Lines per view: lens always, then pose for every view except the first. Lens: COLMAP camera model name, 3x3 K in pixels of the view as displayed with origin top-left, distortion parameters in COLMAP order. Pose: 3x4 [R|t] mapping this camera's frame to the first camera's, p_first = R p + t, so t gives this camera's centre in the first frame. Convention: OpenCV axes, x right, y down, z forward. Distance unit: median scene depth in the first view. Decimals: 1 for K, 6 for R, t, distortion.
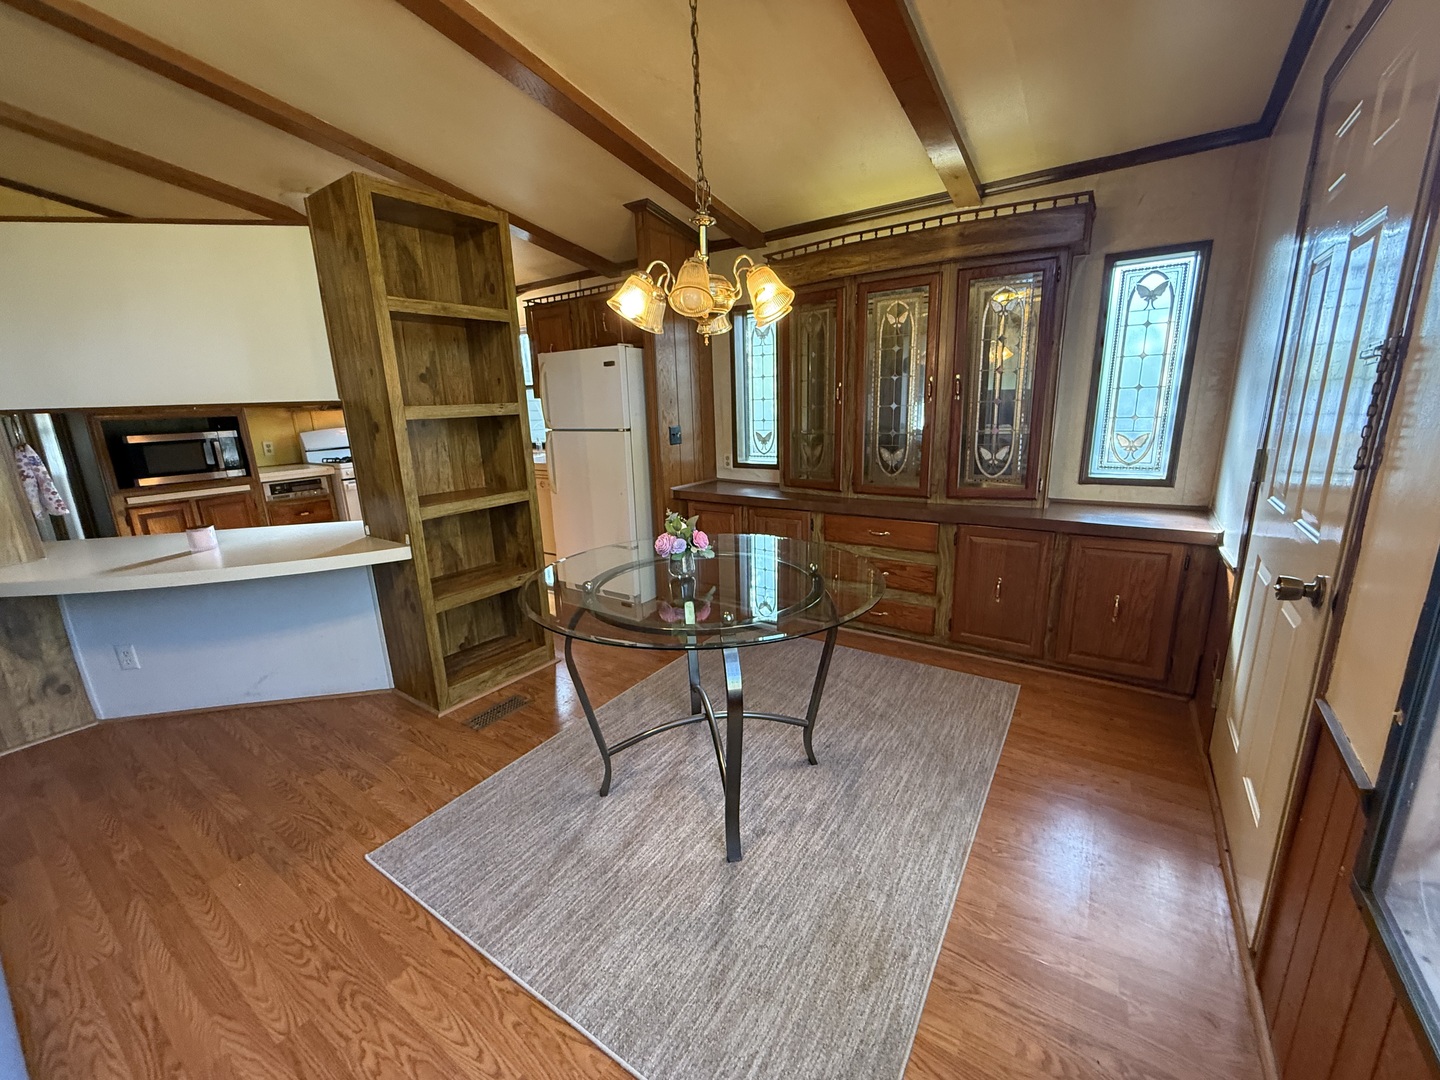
lens RADIAL K [[576.9, 0, 717.3], [0, 576.9, 542.5], [0, 0, 1]] dist [-0.000146, 0.000196]
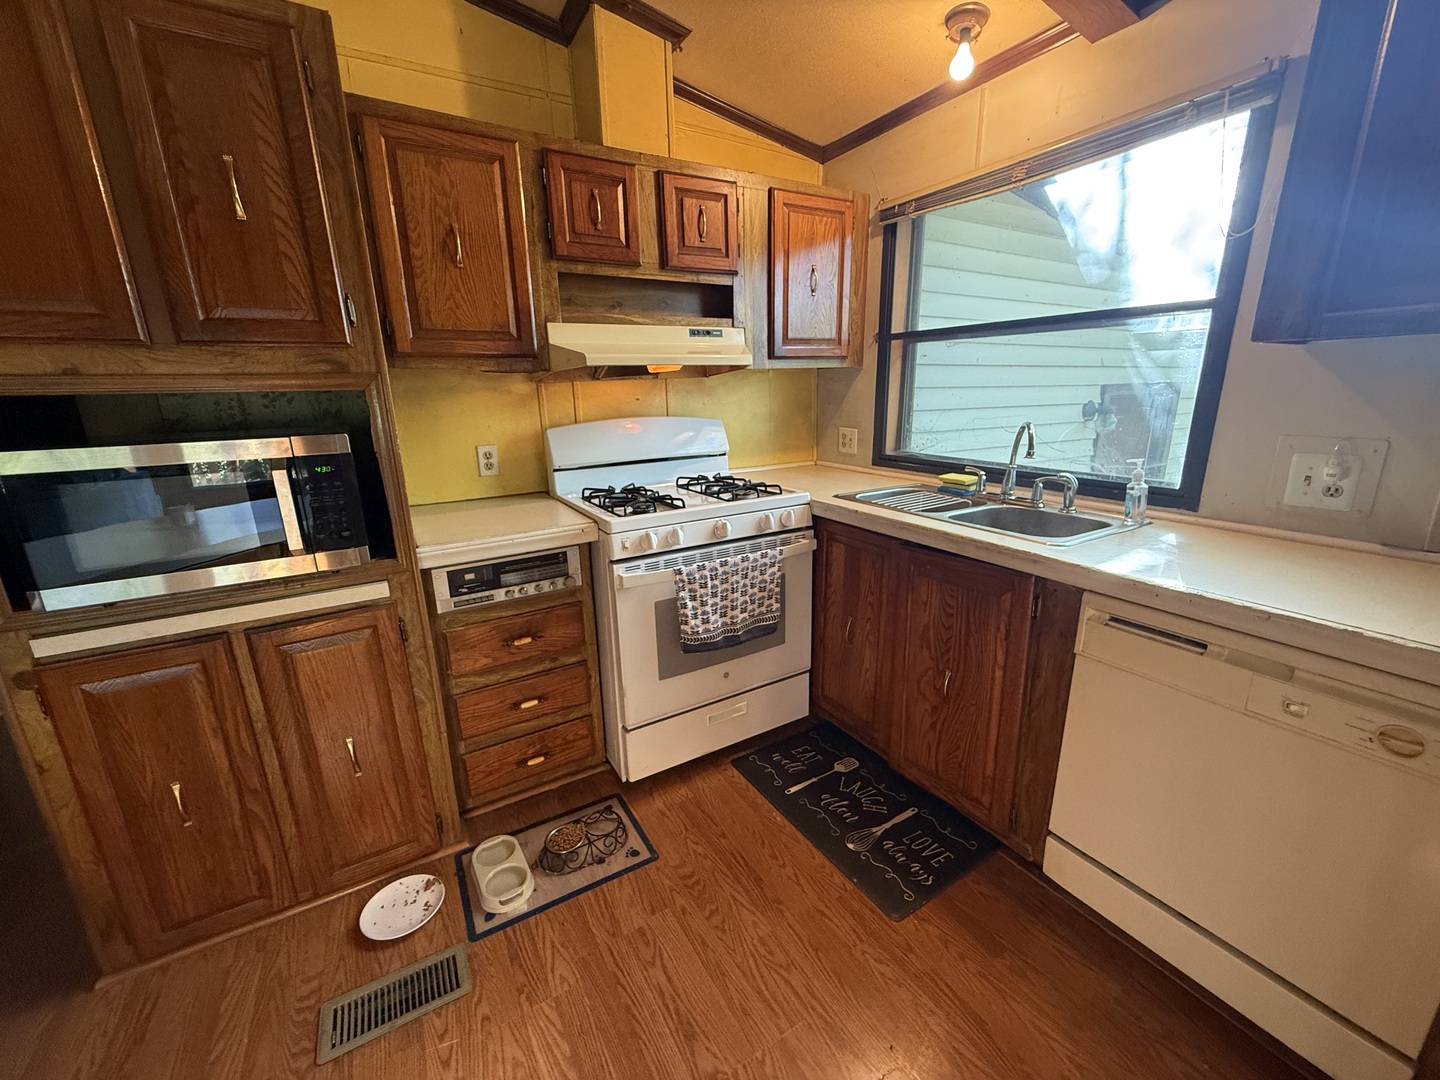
lens RADIAL K [[576.9, 0, 722.8], [0, 576.9, 541.3], [0, 0, 1]] dist [-0.000146, 0.000196]
pose [[0.908460, 0.123884, -0.399190, -0.800171], [-0.110057, 0.992262, 0.057473, -0.283294], [0.403221, -0.008278, 0.915065, 1.259908]]
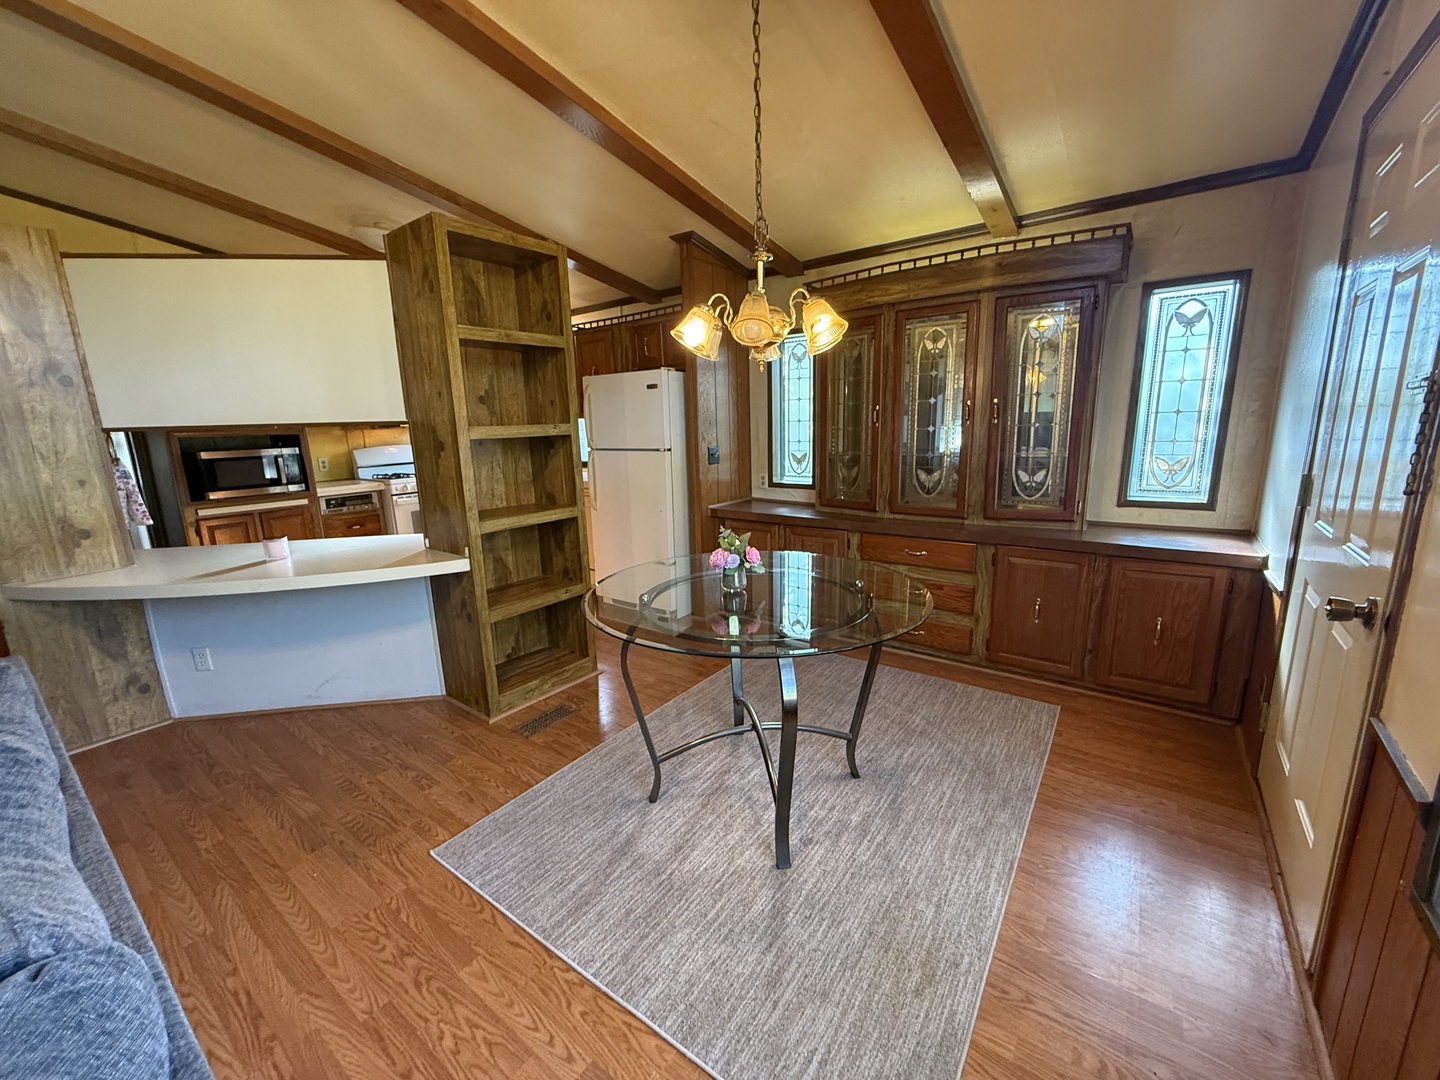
lens RADIAL K [[576.9, 0, 716.6], [0, 576.9, 542.4], [0, 0, 1]] dist [-0.000146, 0.000196]
pose [[0.999211, 0.013267, -0.037432, -0.041063], [-0.014504, 0.999350, -0.032990, 0.004983], [0.036970, 0.033507, 0.998754, -0.035951]]
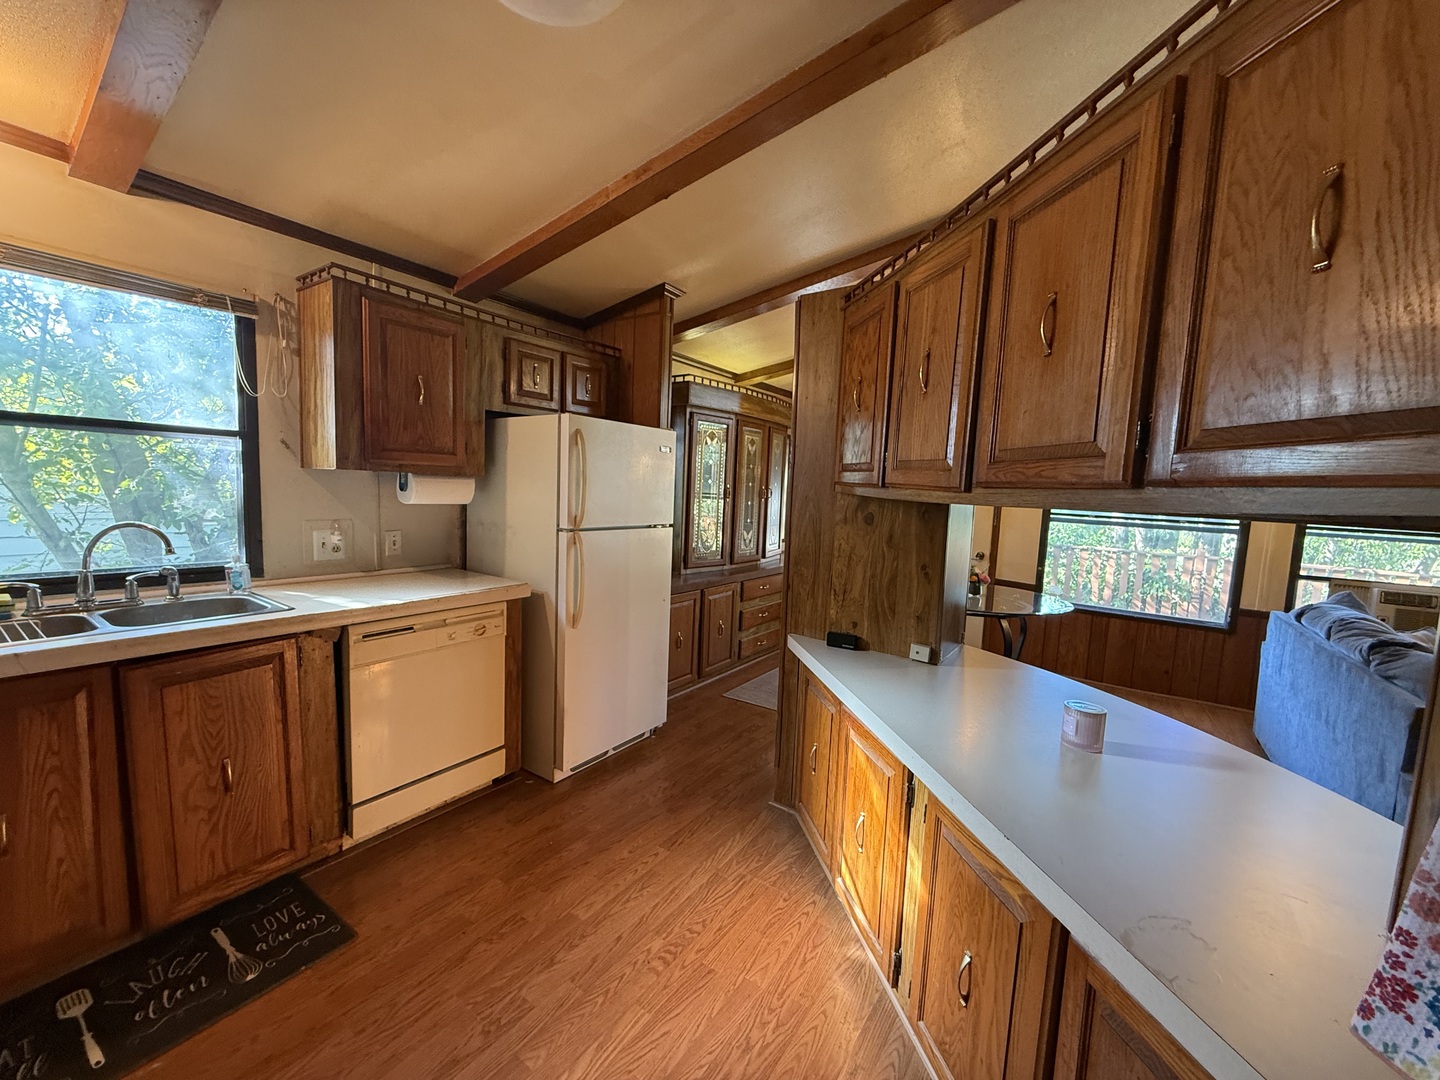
lens RADIAL K [[576.9, 0, 721.5], [0, 576.9, 540.4], [0, 0, 1]] dist [-0.000146, 0.000196]
pose [[0.007662, -0.060084, 0.998164, -1.496111], [0.198582, 0.978404, 0.057370, -0.303938], [-0.980054, 0.197778, 0.019428, 1.331797]]
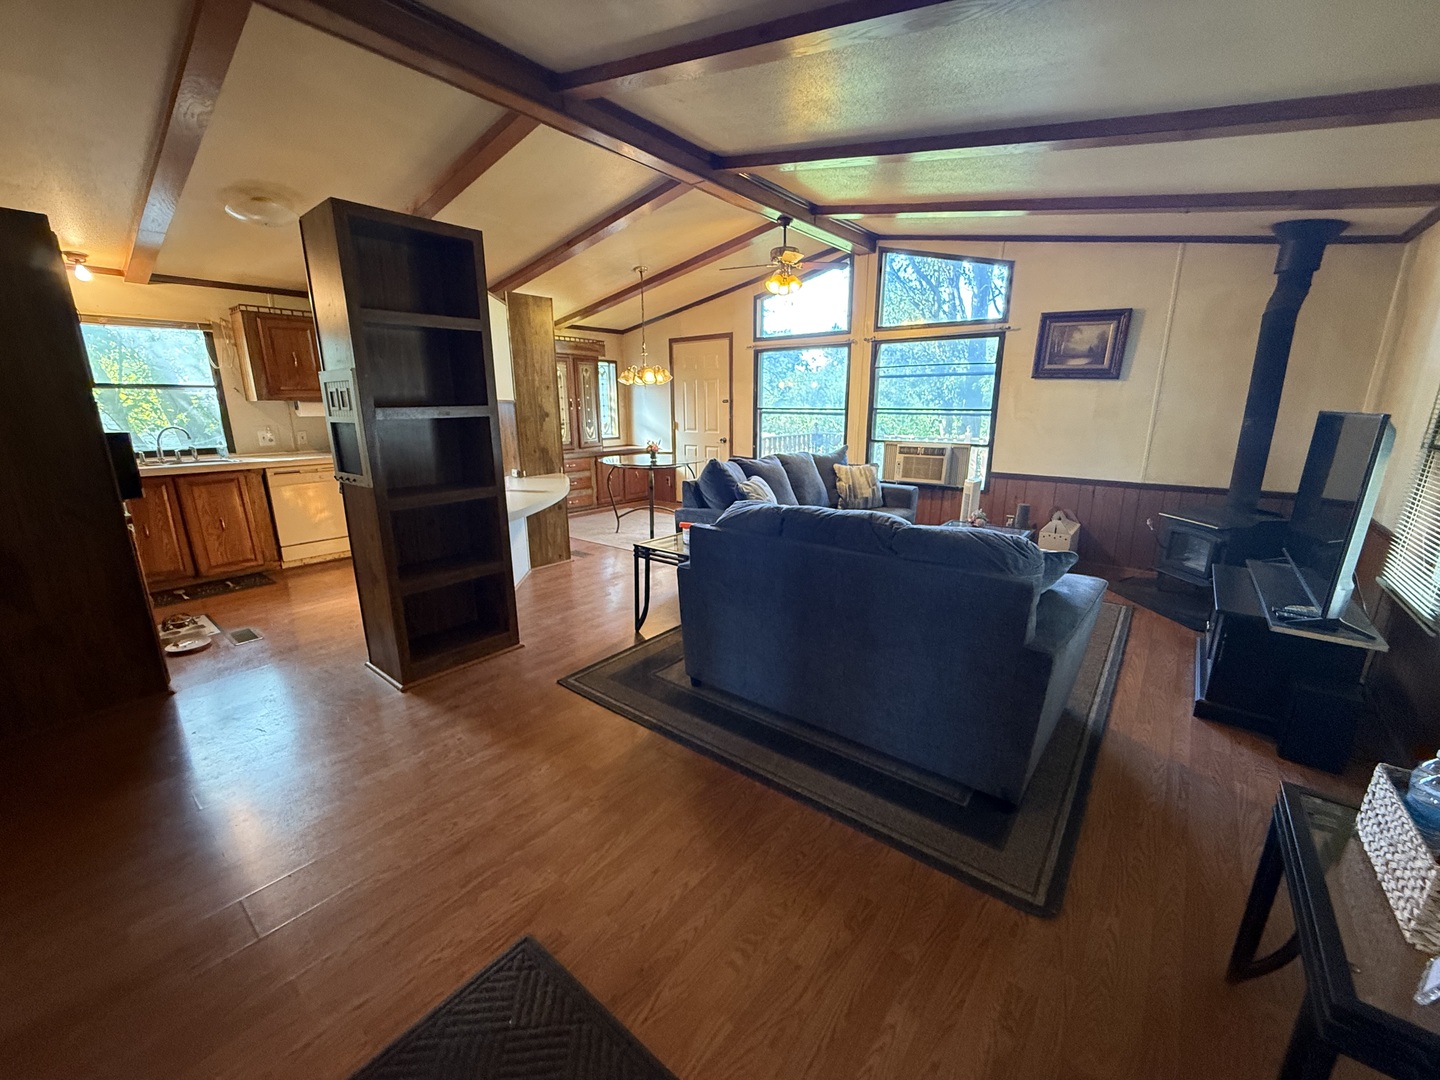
lens RADIAL K [[576.9, 0, 715.7], [0, 576.9, 539.0], [0, 0, 1]] dist [-0.000146, 0.000196]
pose [[0.087072, -0.197432, 0.976442, -2.465143], [0.241917, 0.955016, 0.171527, 0.008688], [-0.966382, 0.221282, 0.130917, 0.262111]]
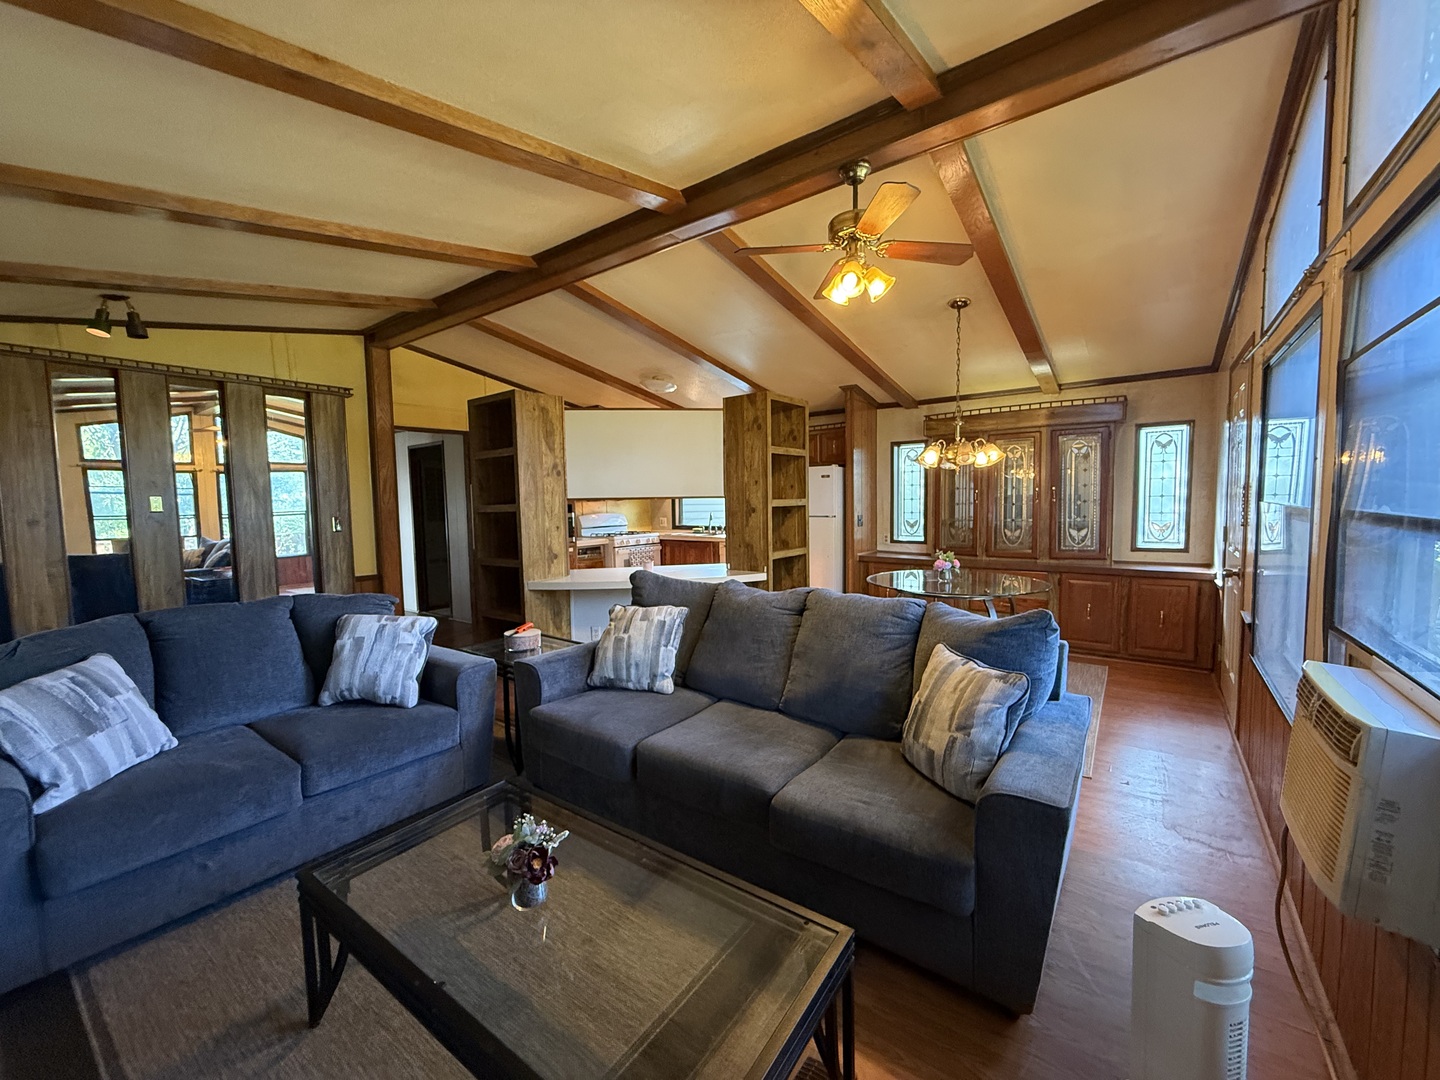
lens RADIAL K [[576.9, 0, 716.7], [0, 576.9, 541.8], [0, 0, 1]] dist [-0.000146, 0.000196]
pose [[0.998950, 0.019779, -0.041327, -0.607518], [-0.026437, 0.985542, -0.167357, 0.219094], [0.037420, 0.168274, 0.985030, -0.839378]]
